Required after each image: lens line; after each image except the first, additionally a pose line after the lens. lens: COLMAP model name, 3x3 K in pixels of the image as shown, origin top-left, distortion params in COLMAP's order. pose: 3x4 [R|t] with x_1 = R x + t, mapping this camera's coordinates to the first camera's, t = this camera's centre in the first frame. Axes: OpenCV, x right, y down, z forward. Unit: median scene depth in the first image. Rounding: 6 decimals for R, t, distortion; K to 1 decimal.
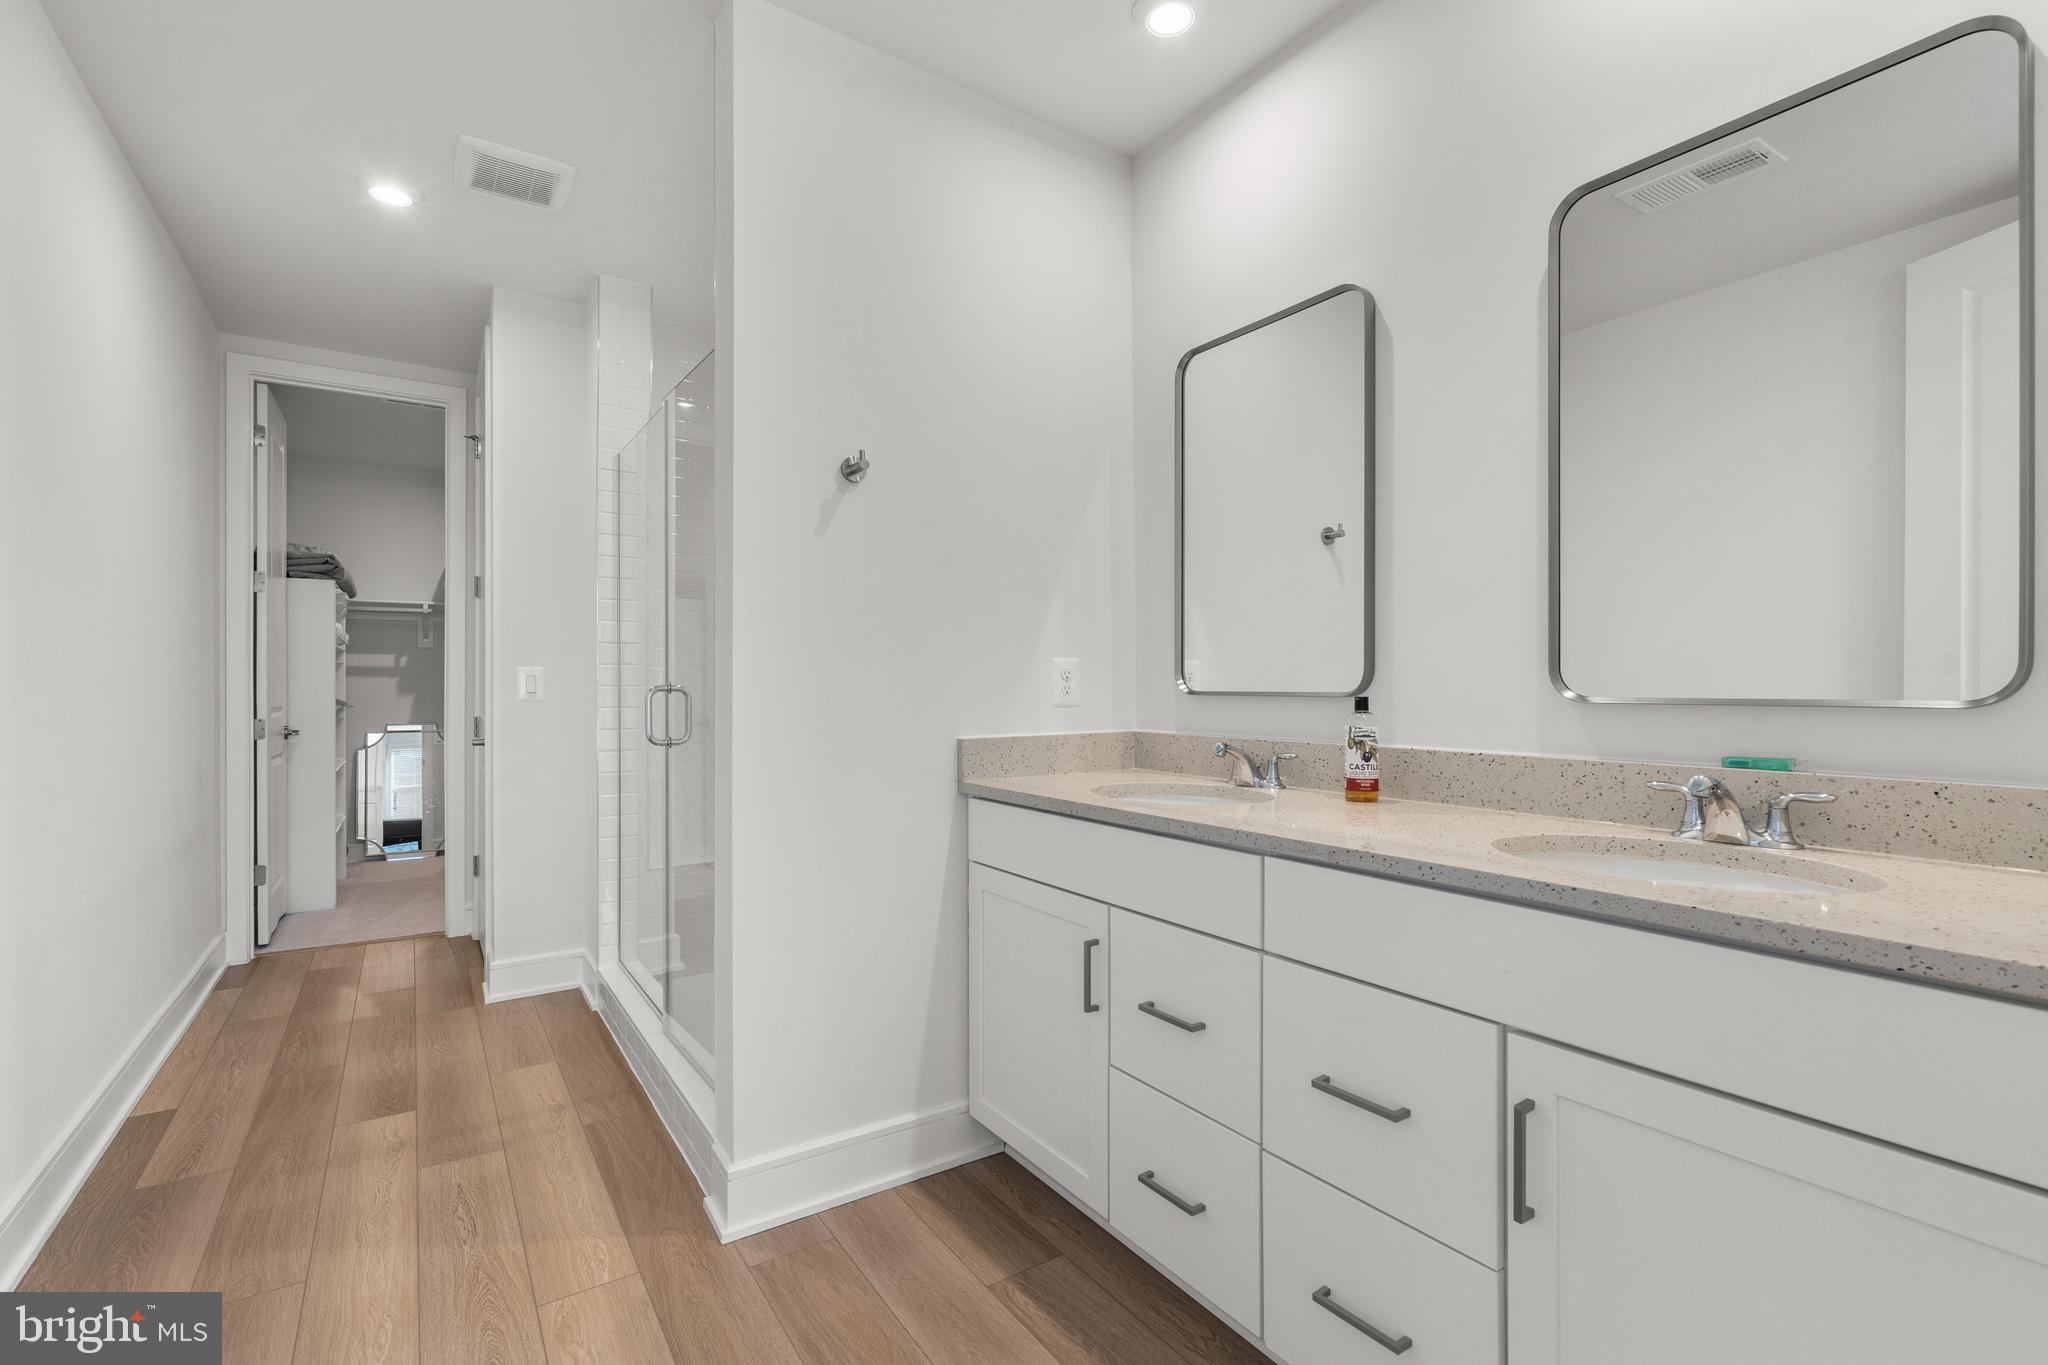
lens RADIAL K [[932.8, 0, 1030.1], [0, 932.8, 676.7], [0, 0, 1]] dist [-0.001329, 0.000441]
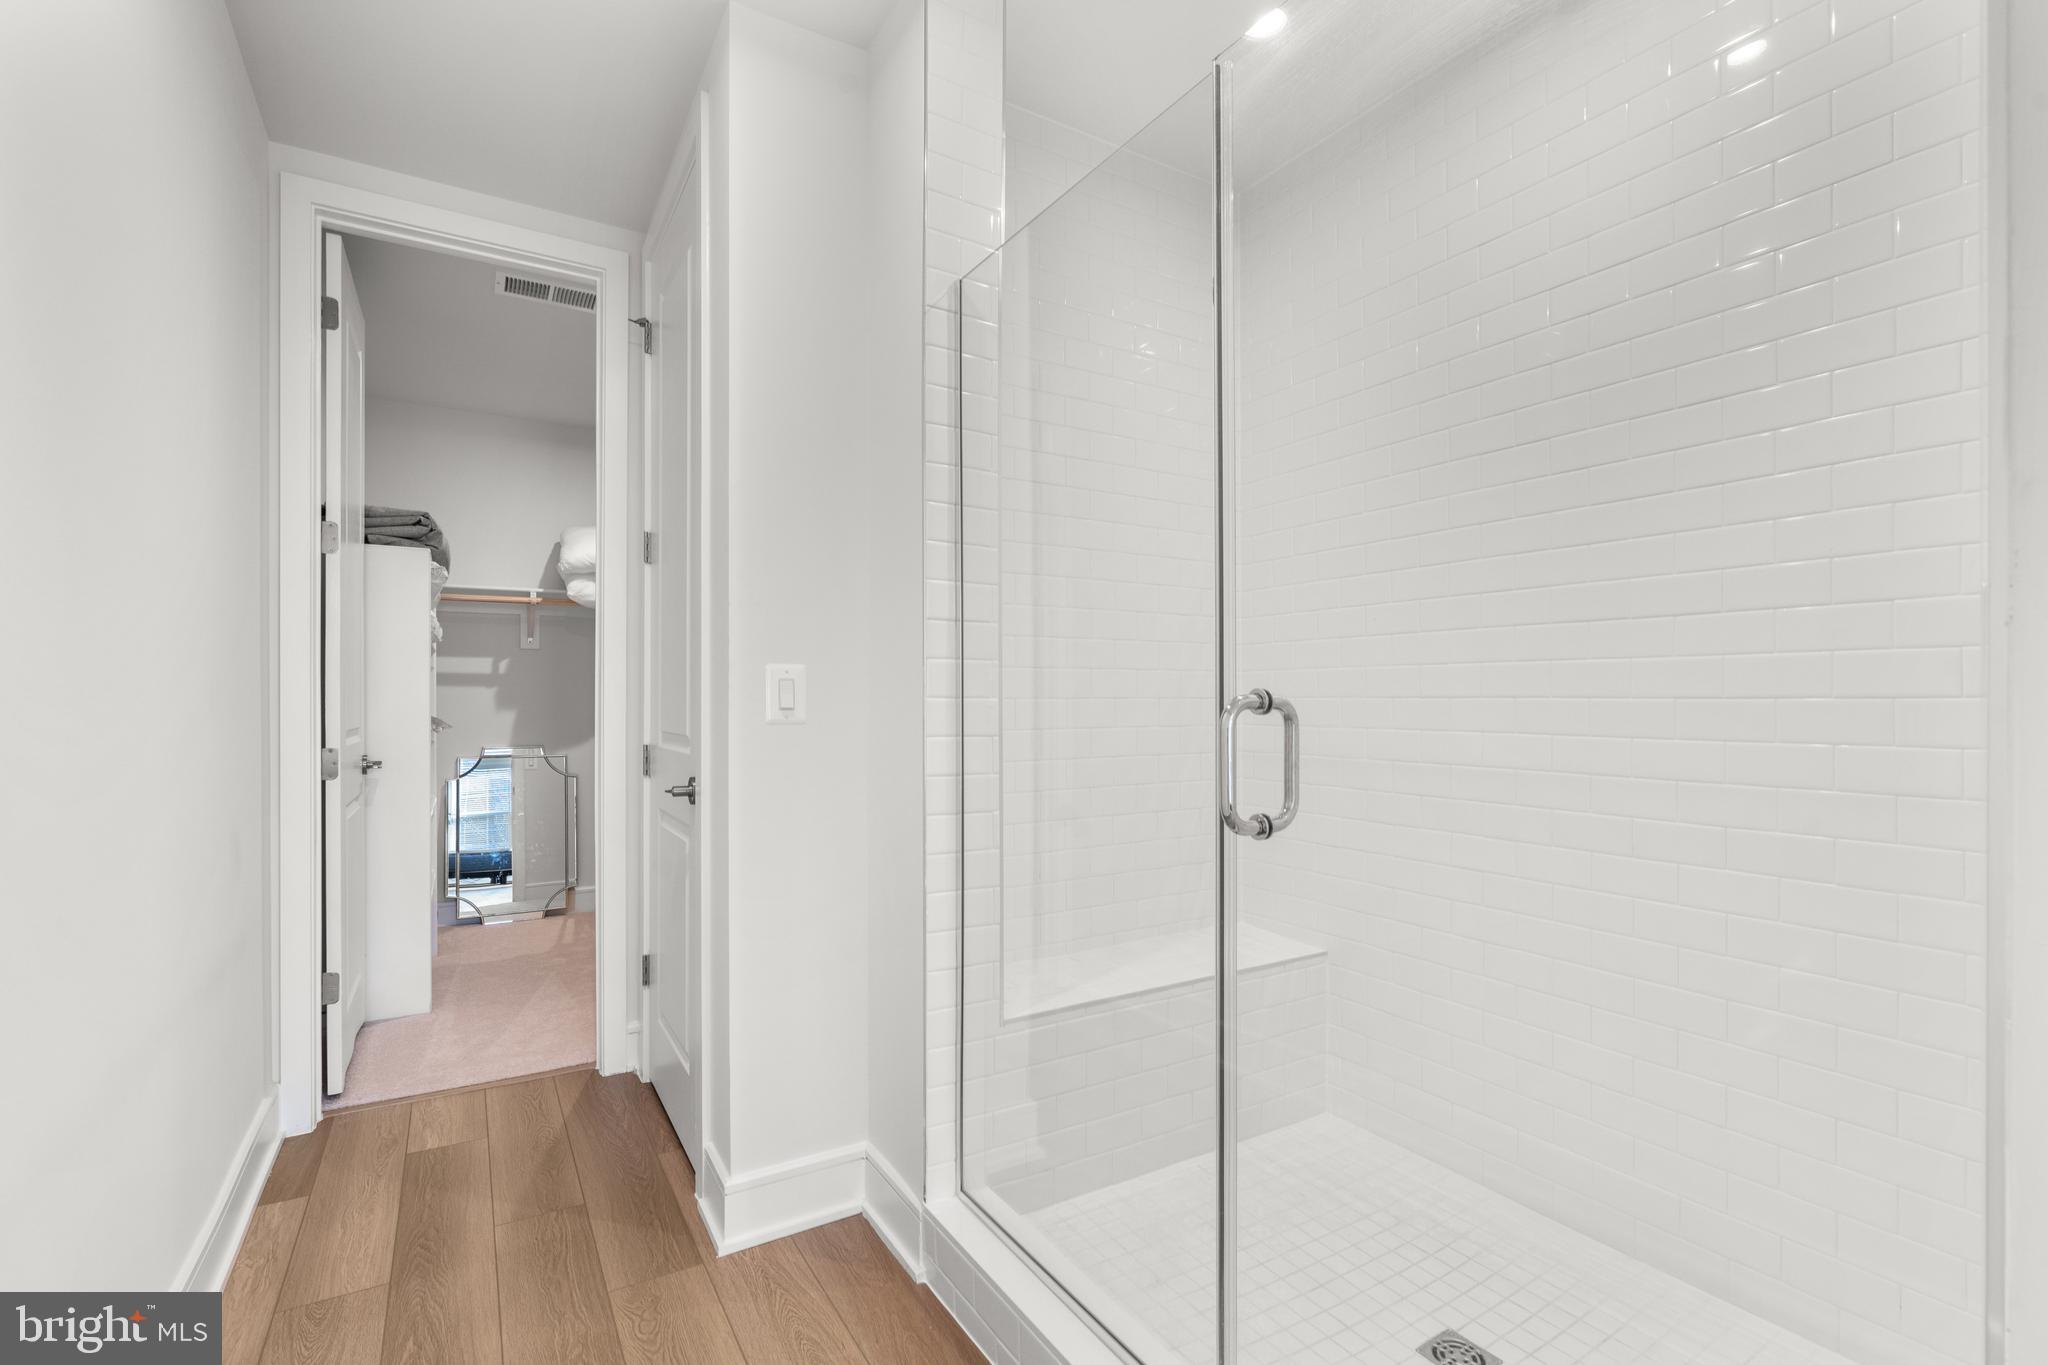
lens RADIAL K [[922.7, 0, 1015.4], [0, 922.7, 687.2], [0, 0, 1]] dist [-0.001116, 0.000703]
pose [[0.999108, -0.000927, -0.042216, -0.302048], [0.000848, 0.999998, -0.001881, 0.003952], [0.042218, 0.001844, 0.999107, 0.354174]]
